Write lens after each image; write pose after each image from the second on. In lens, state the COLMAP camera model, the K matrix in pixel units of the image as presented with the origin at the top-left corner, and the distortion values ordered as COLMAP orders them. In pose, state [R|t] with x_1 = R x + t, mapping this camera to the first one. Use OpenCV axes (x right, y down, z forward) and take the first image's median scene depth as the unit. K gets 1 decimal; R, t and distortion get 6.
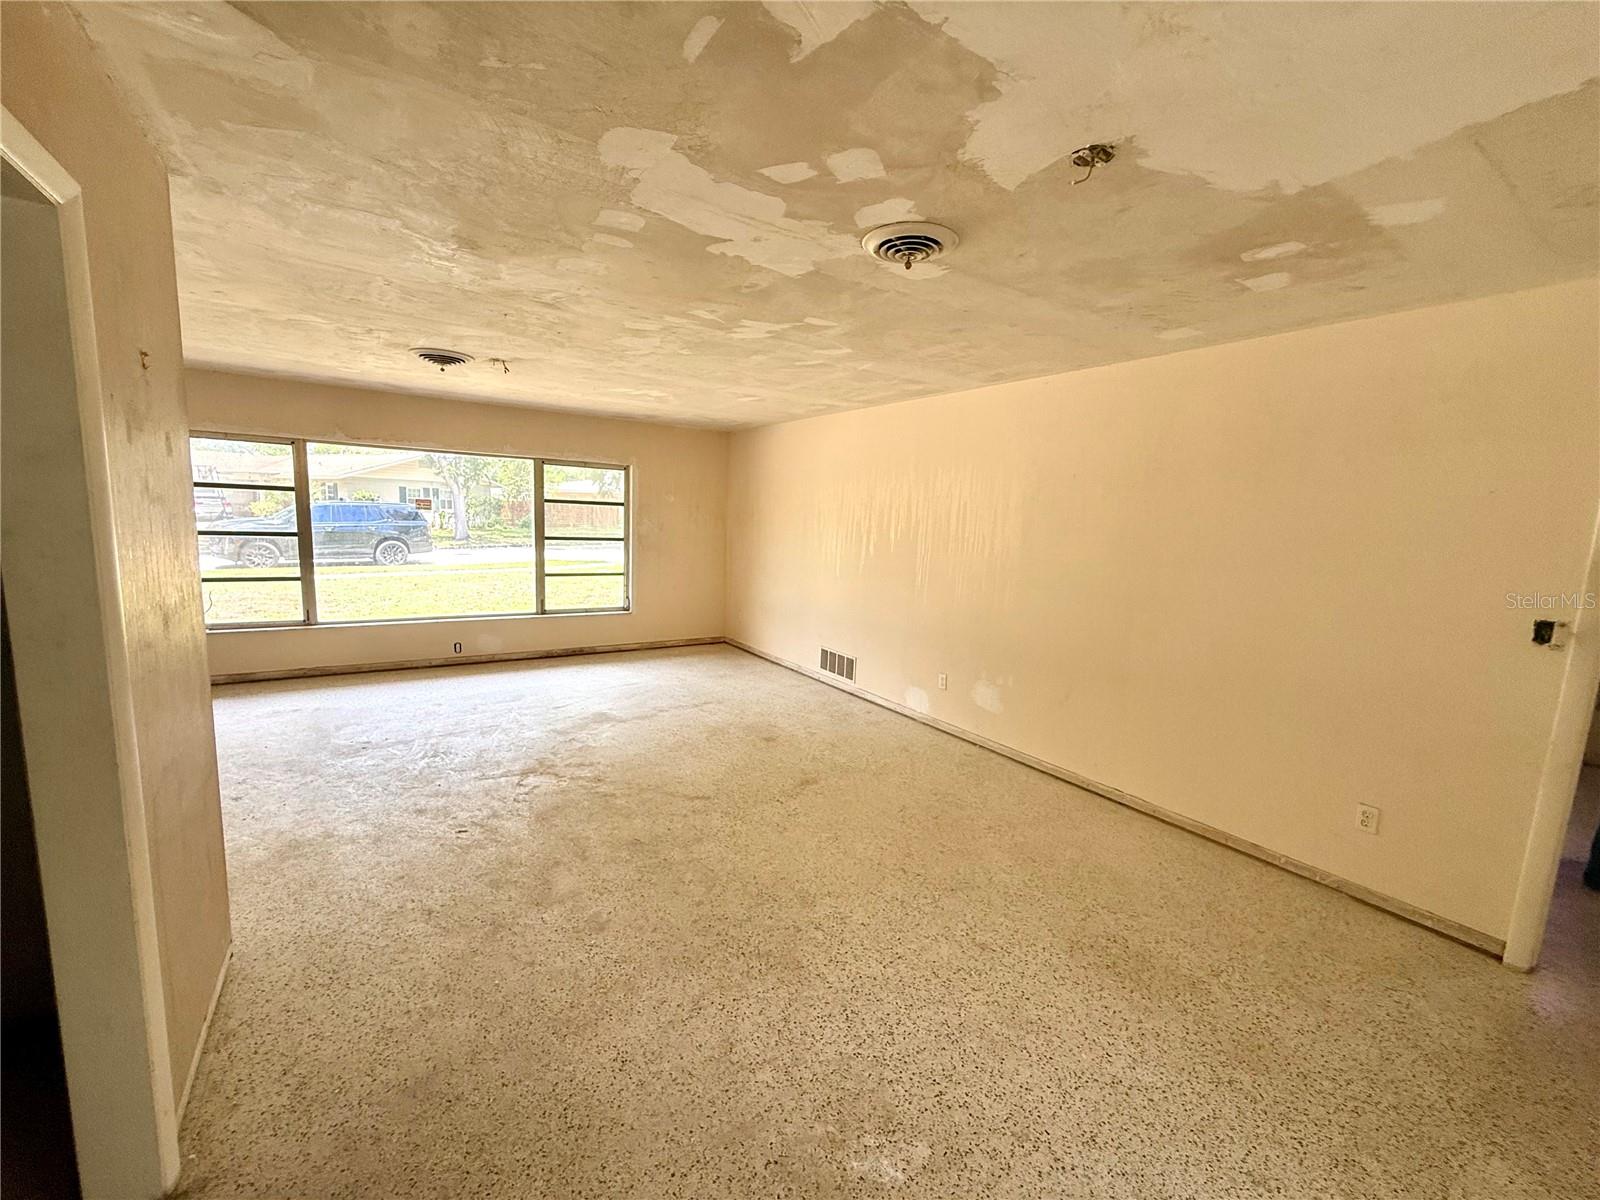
lens RADIAL K [[638.0, 0, 793.6], [0, 638.0, 599.8], [0, 0, 1]] dist [-0.000155, 0.000027]
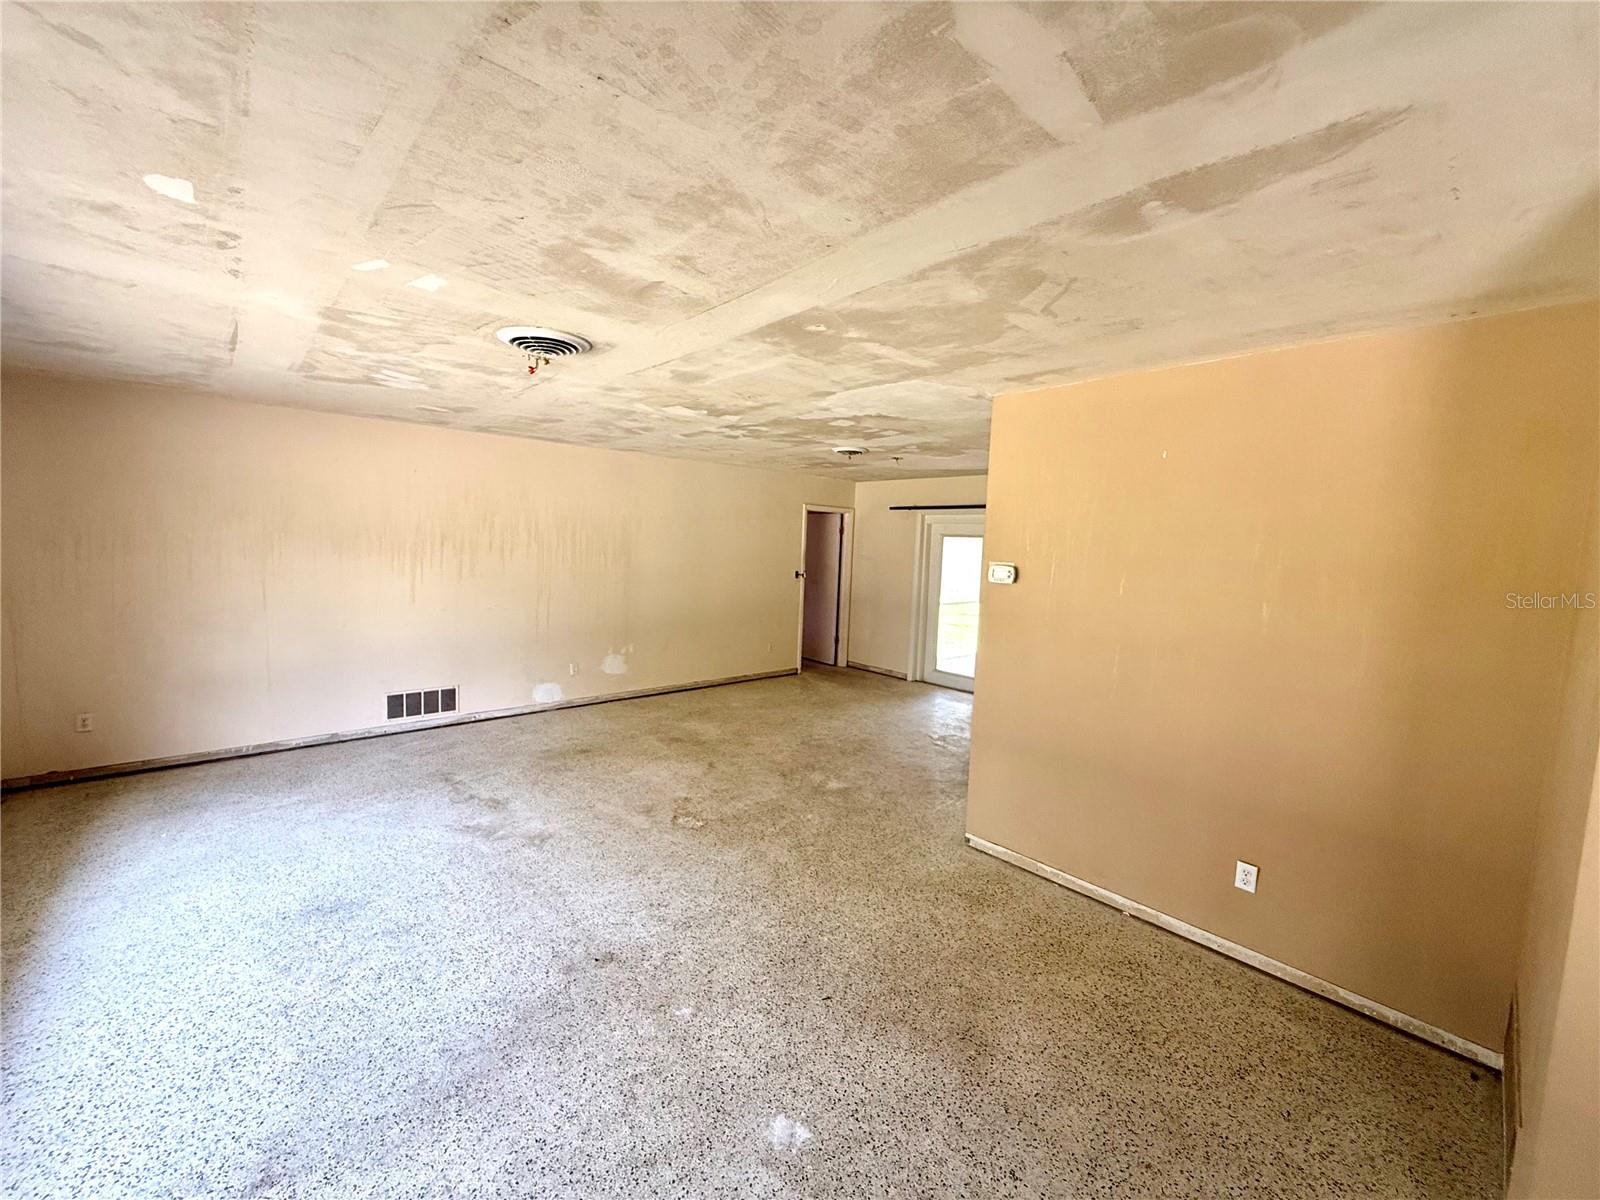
lens RADIAL K [[638.0, 0, 793.6], [0, 638.0, 599.8], [0, 0, 1]] dist [-0.000155, 0.000027]
pose [[-0.149570, -0.136940, 0.979222, -1.033255], [0.087284, 0.984668, 0.151033, -0.156729], [-0.984891, 0.108060, -0.135324, 0.701039]]
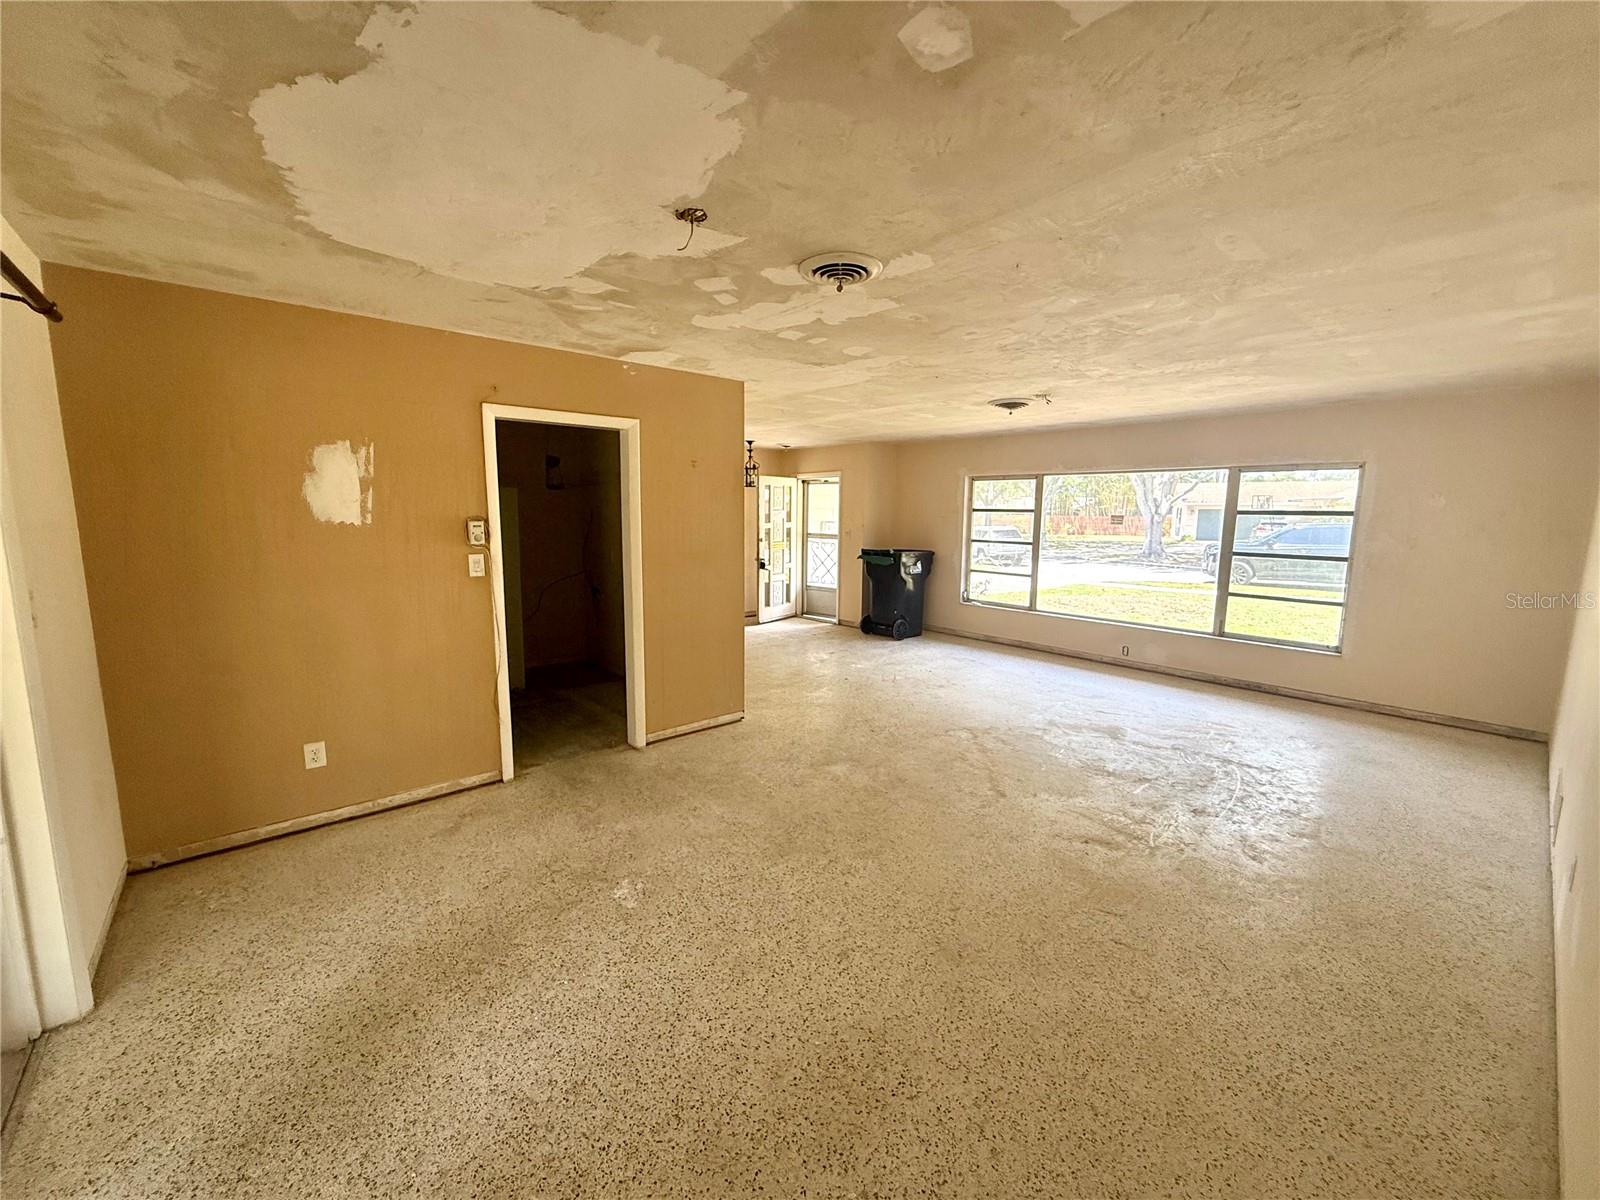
lens RADIAL K [[636.6, 0, 794.0], [0, 636.6, 598.6], [0, 0, 1]] dist [-0.001898, 0.001095]
pose [[0.127259, 0.093613, -0.987442, 0.573176], [-0.136271, 0.987746, 0.076079, -0.022533], [0.982464, 0.124878, 0.138457, 0.355079]]
